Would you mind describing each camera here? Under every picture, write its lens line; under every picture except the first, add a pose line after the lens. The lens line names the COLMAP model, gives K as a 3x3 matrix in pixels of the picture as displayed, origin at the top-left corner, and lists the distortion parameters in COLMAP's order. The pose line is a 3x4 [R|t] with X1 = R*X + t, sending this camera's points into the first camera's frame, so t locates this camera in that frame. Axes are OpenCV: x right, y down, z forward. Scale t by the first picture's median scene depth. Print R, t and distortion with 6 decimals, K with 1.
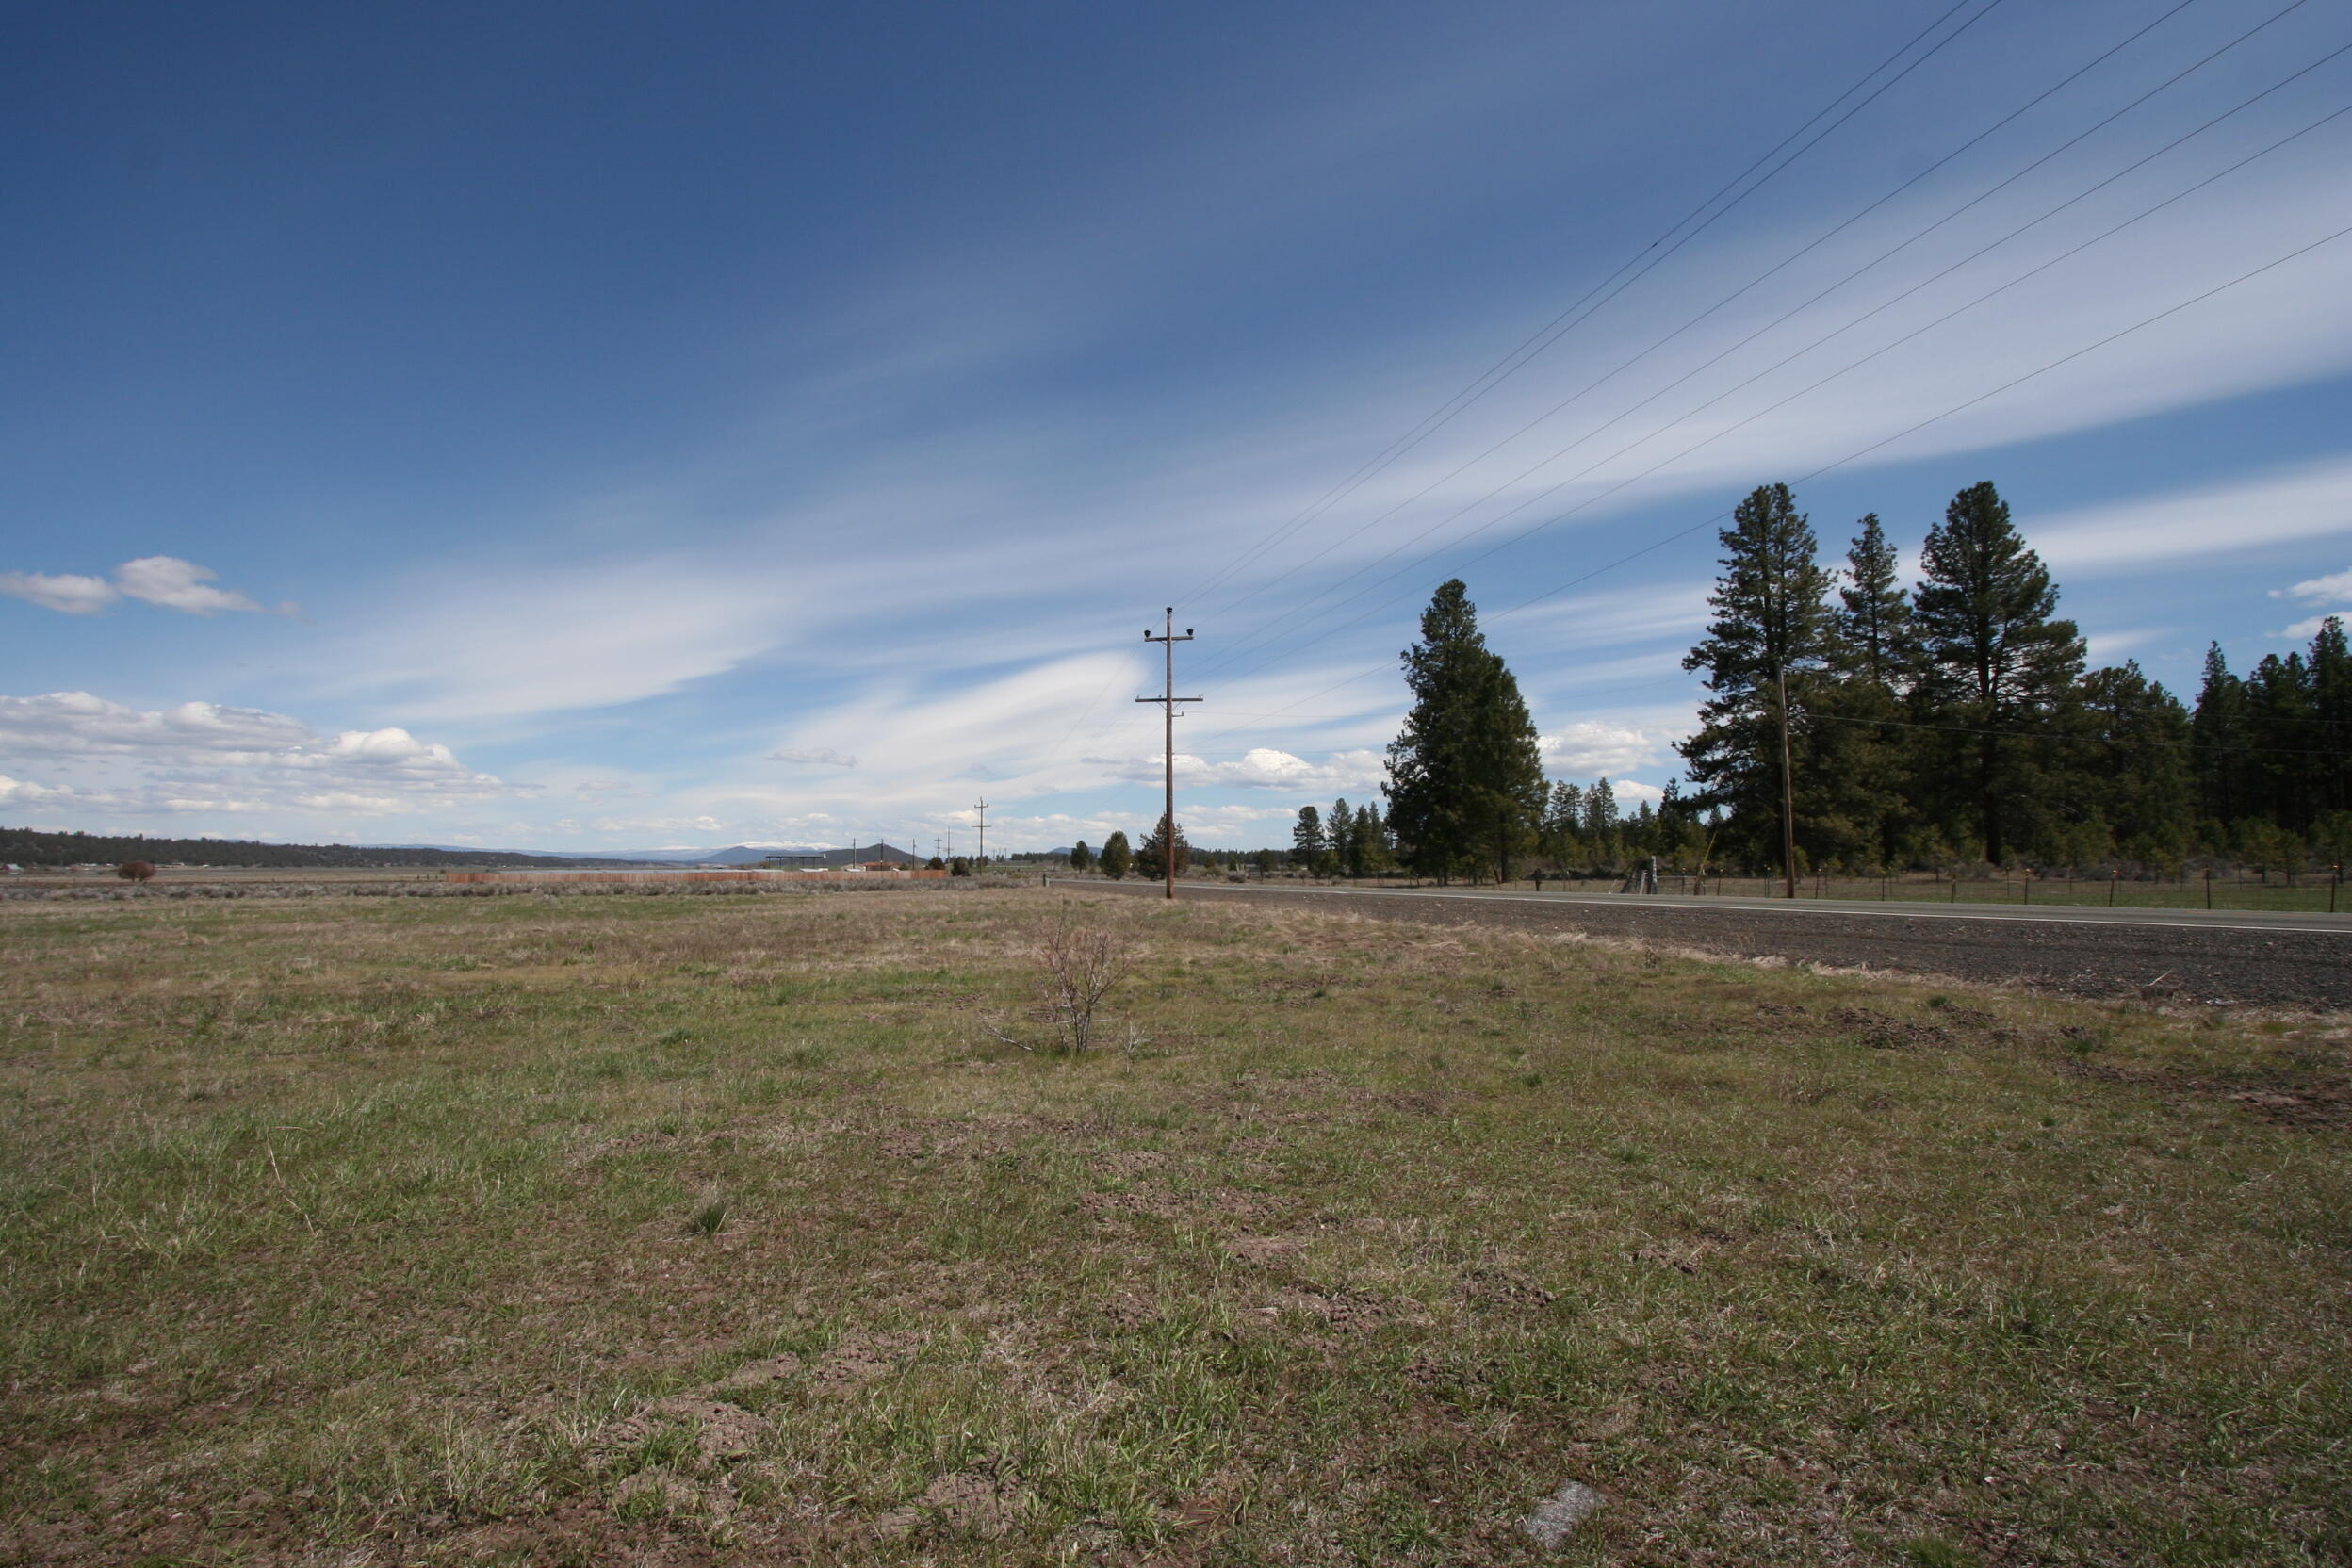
lens RADIAL K [[1107.9, 0, 1171.5], [0, 1107.9, 796.2], [0, 0, 1]] dist [-0.022351, 0.006606]
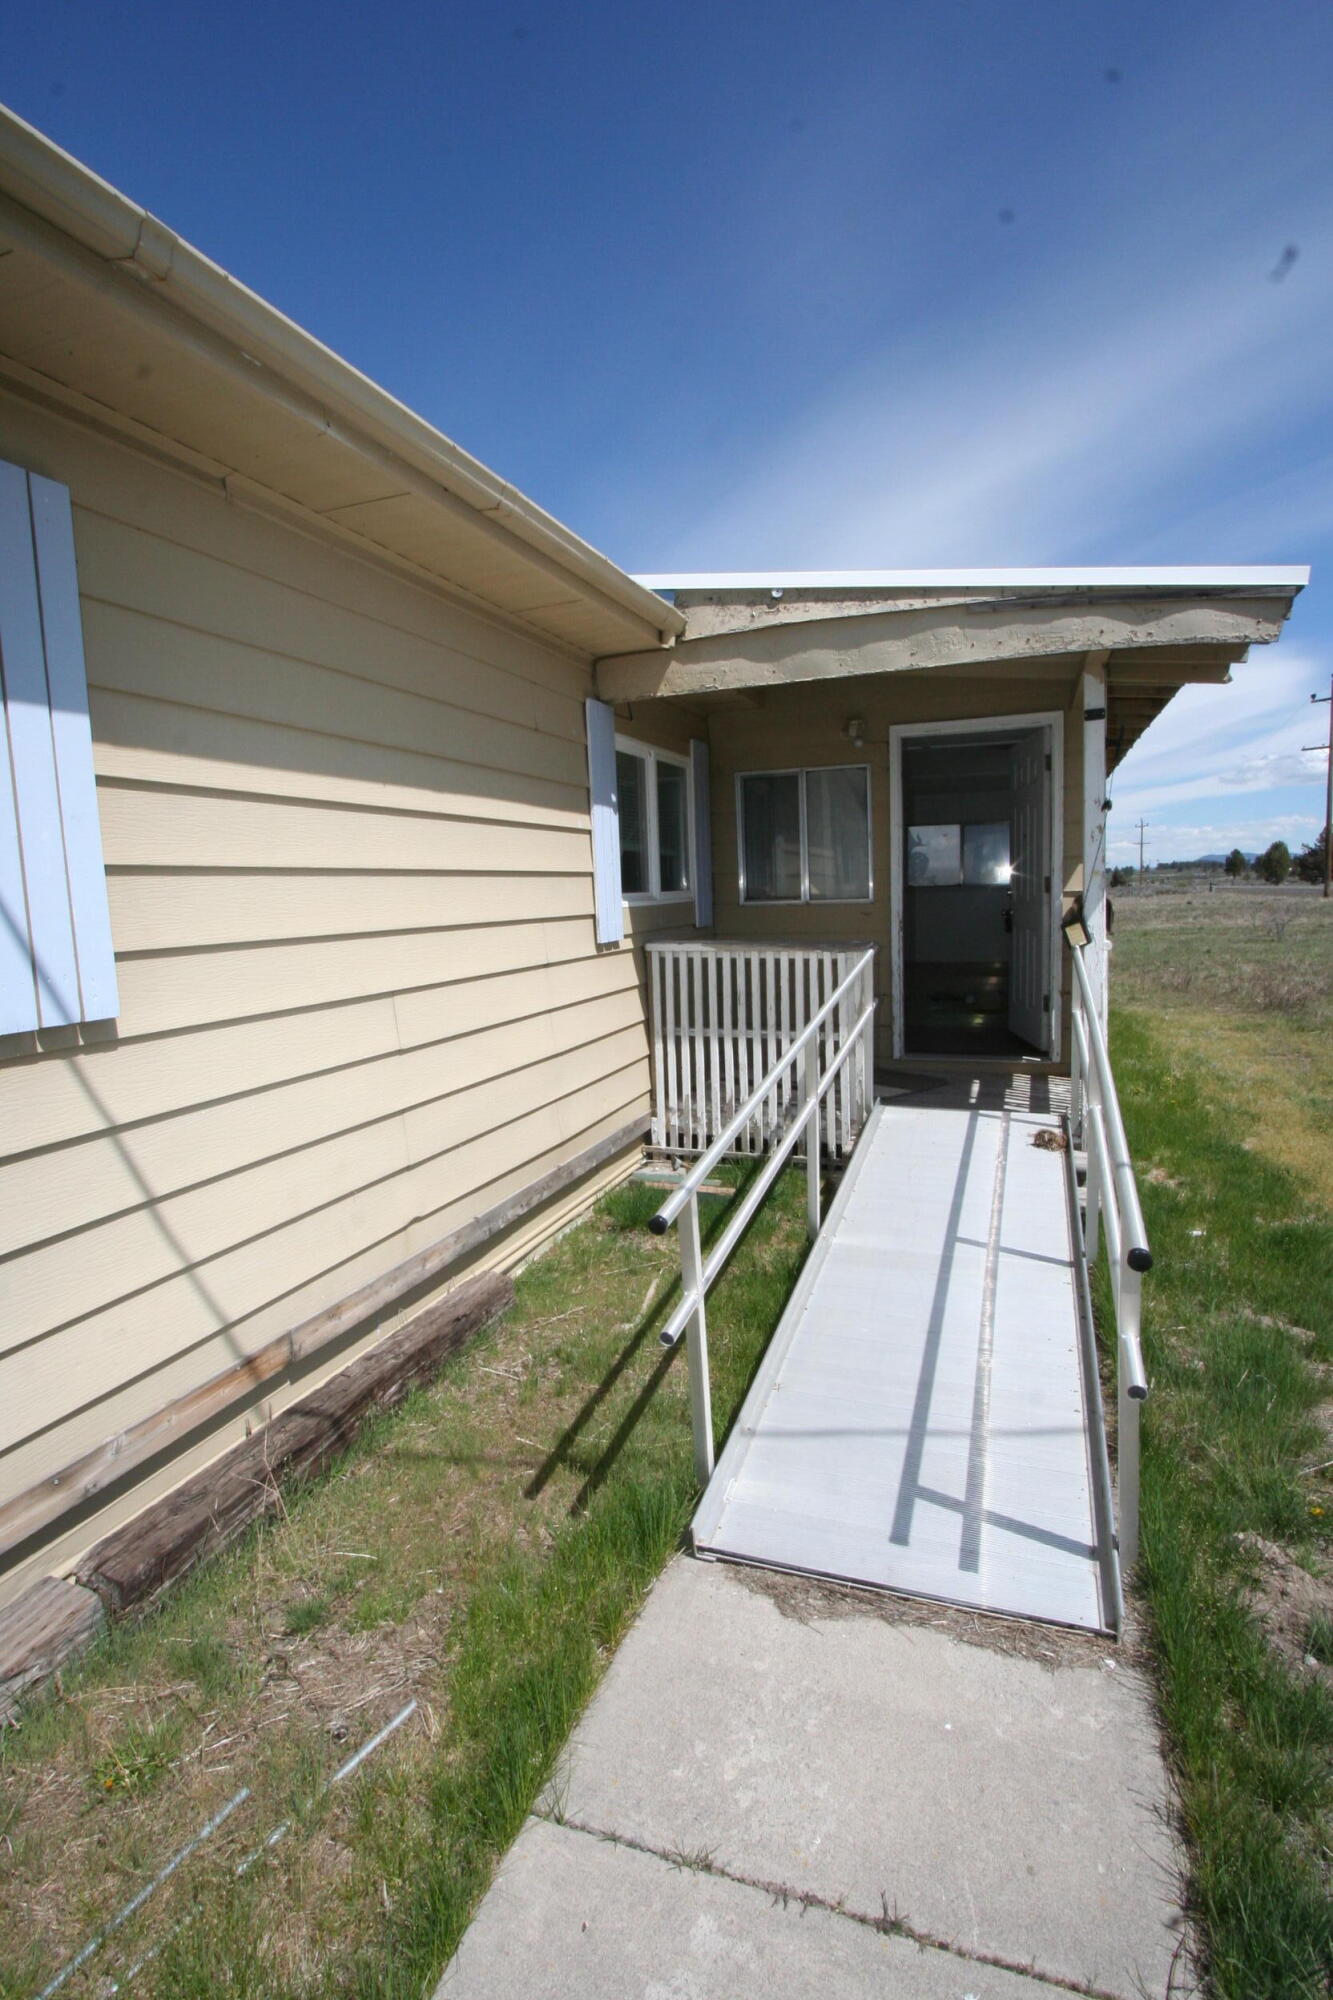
lens RADIAL K [[942.1, 0, 666.5], [0, 942.1, 1000.0], [0, 0, 1]] dist [-0.022351, 0.006606]
pose [[0.812876, 0.034492, -0.581415, 0.005454], [0.074875, 0.983774, 0.163043, -0.017332], [0.577604, -0.176067, 0.797103, -0.224230]]
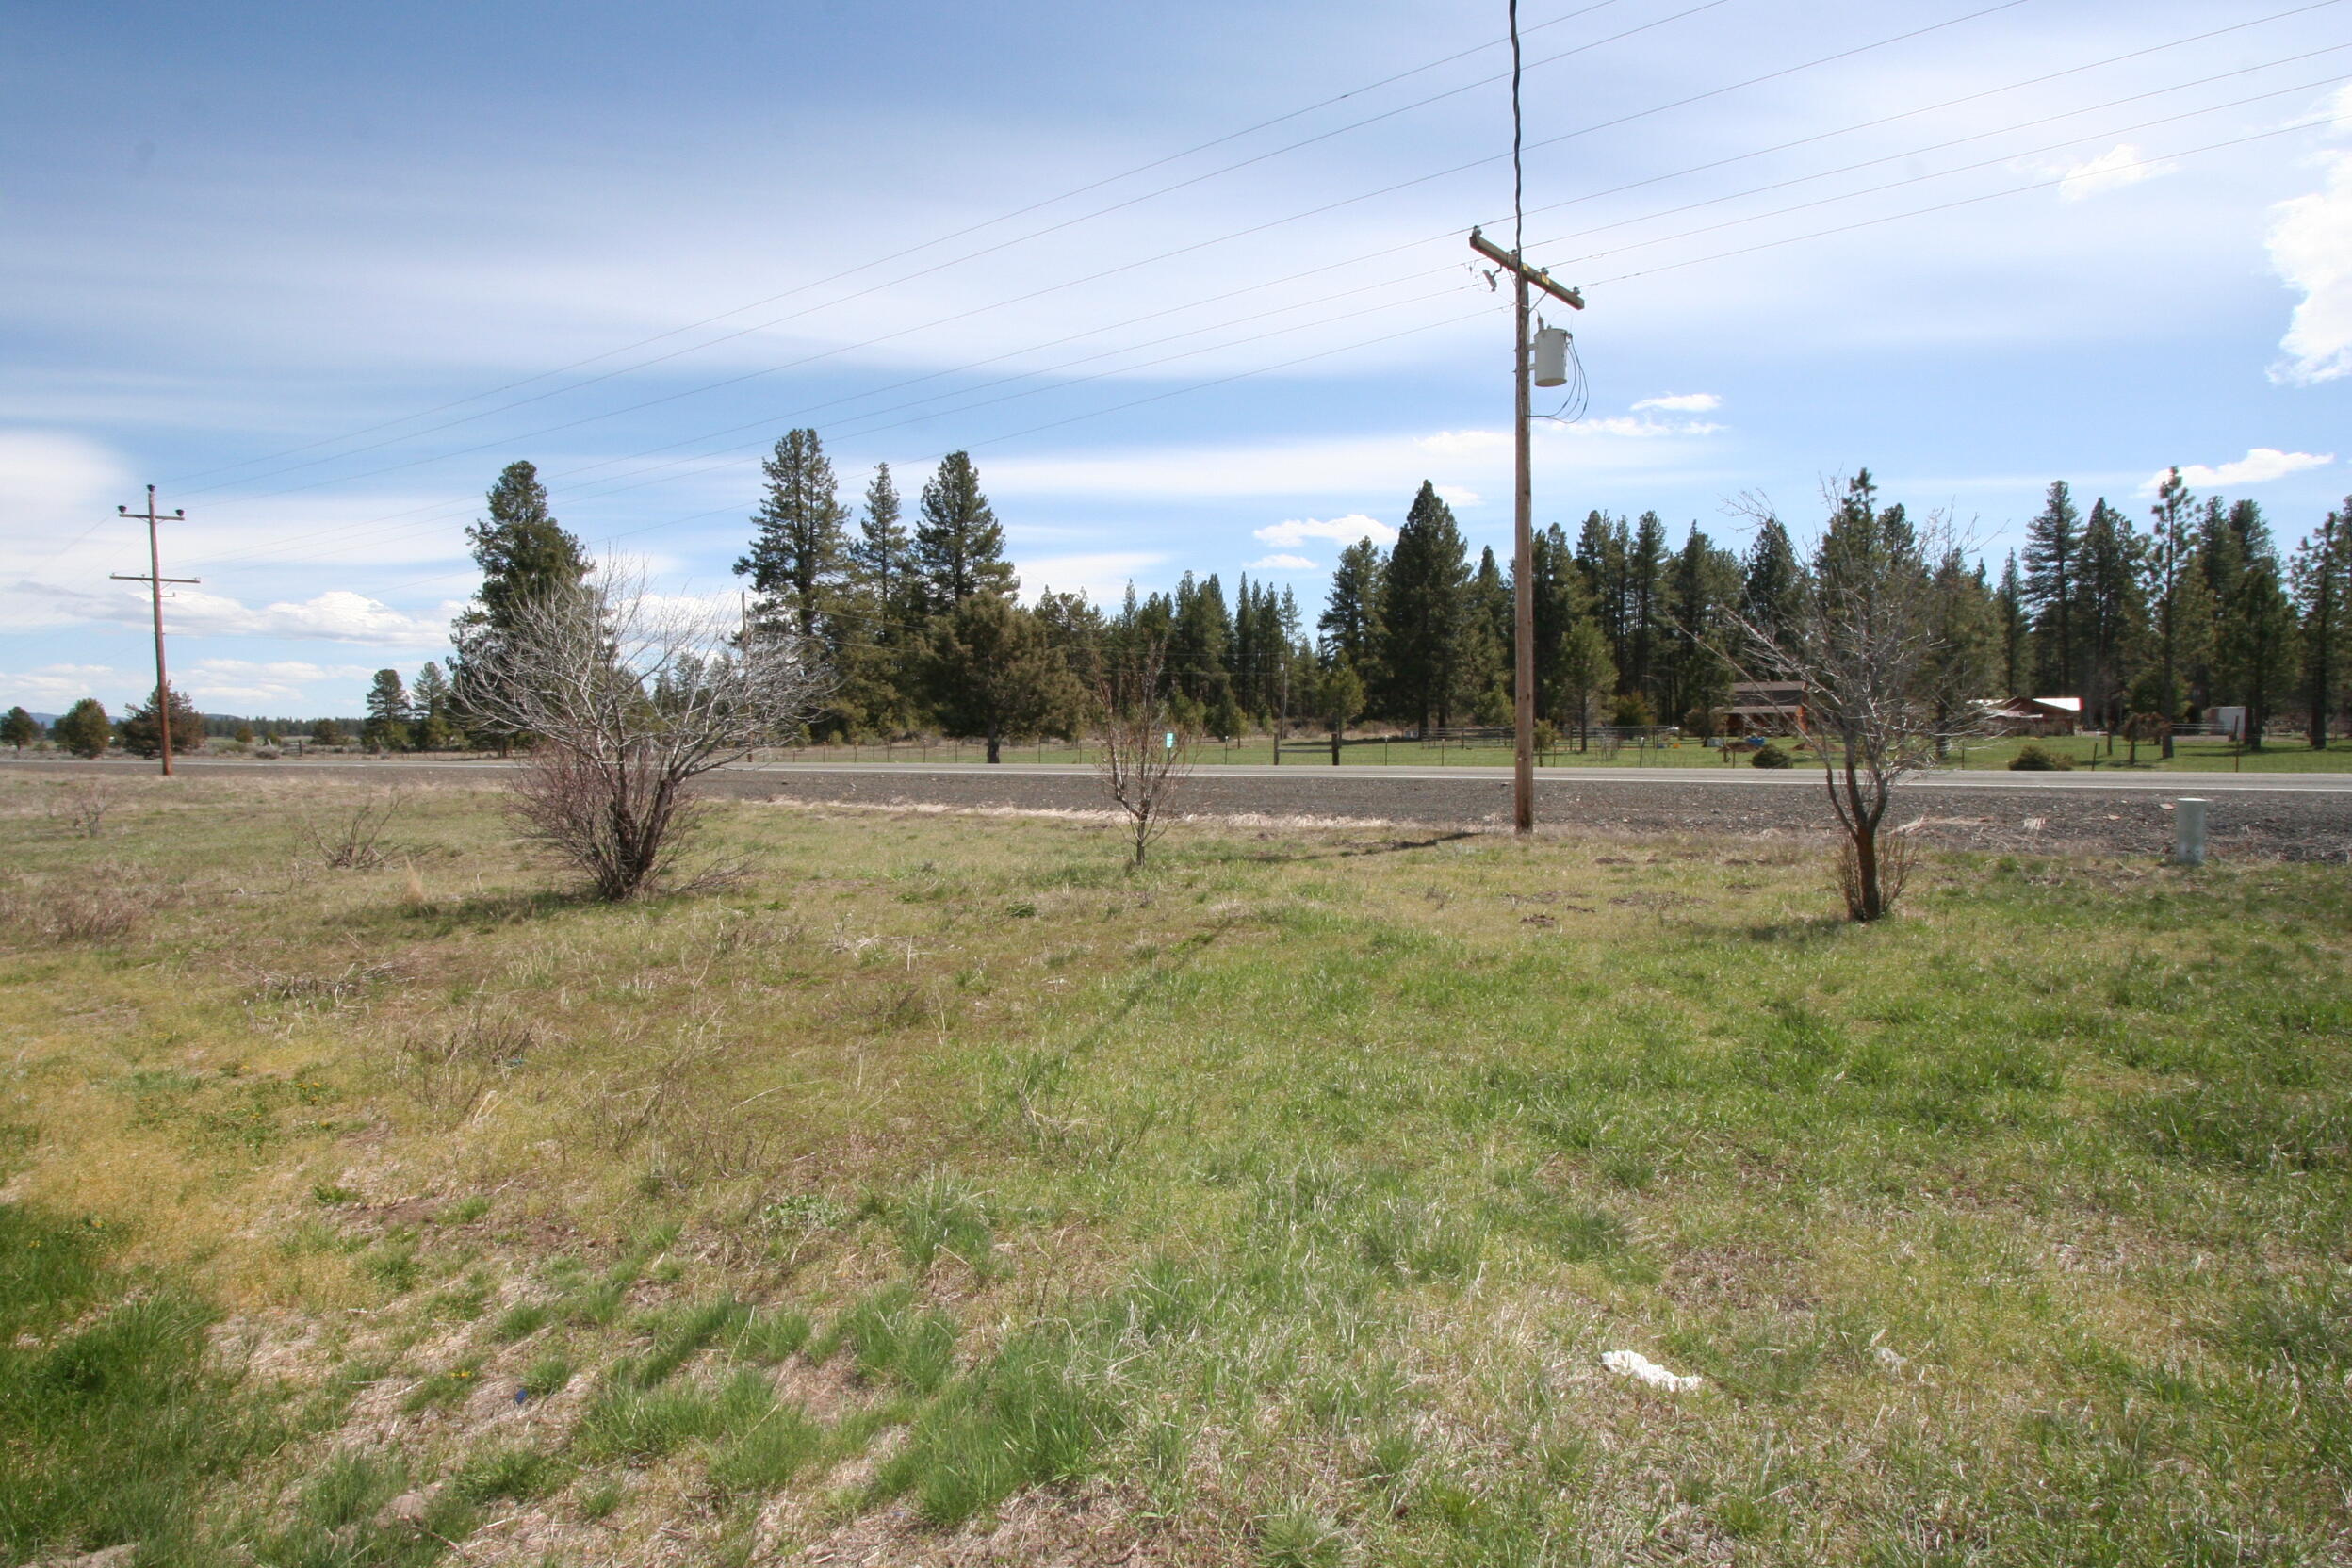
lens RADIAL K [[1107.9, 0, 1171.5], [0, 1107.9, 796.2], [0, 0, 1]] dist [-0.022351, 0.006606]
pose [[0.742235, -0.042766, 0.668774, 0.006716], [-0.036490, 0.993902, 0.104055, -0.016336], [-0.669145, -0.101637, 0.736148, -0.215281]]
